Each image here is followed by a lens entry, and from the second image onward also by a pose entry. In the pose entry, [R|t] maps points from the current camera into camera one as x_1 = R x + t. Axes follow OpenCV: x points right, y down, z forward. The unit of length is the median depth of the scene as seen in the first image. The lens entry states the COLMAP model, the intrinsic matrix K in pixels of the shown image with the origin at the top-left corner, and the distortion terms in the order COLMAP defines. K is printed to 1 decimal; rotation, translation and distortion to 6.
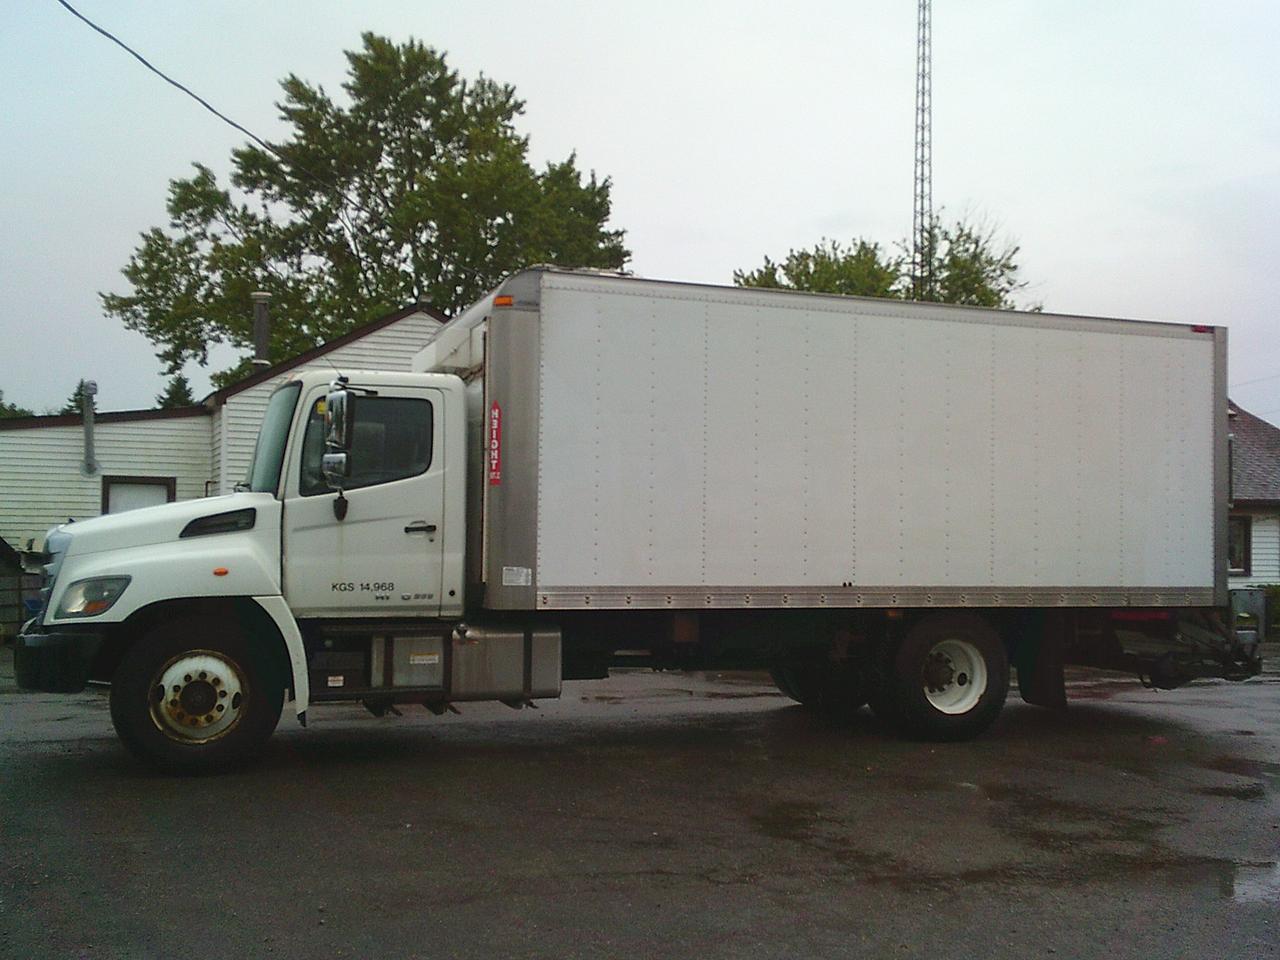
lens RADIAL K [[1239.6, 0, 561.9], [0, 1239.6, 476.3], [0, 0, 1]] dist [0.054543, 0.003249]
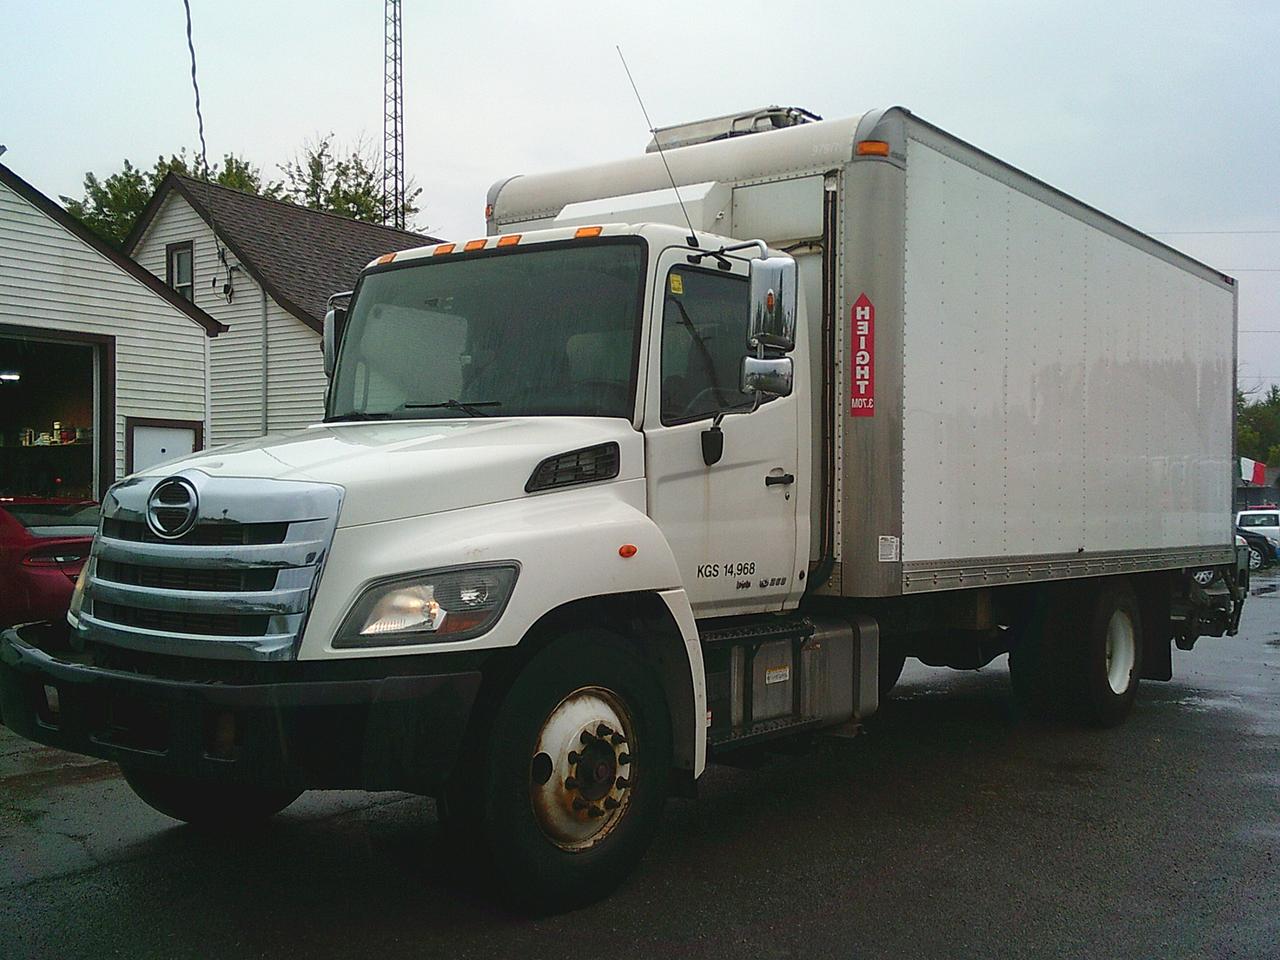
lens RADIAL K [[1364.4, 0, 640.0], [0, 1364.4, 480.0], [0, 0, 1]] dist [0.060849, -0.024850]
pose [[0.840131, 0.005317, 0.542357, -0.569499], [-0.024413, 0.999309, 0.028019, 0.023871], [-0.541834, -0.036780, 0.839680, 0.428580]]
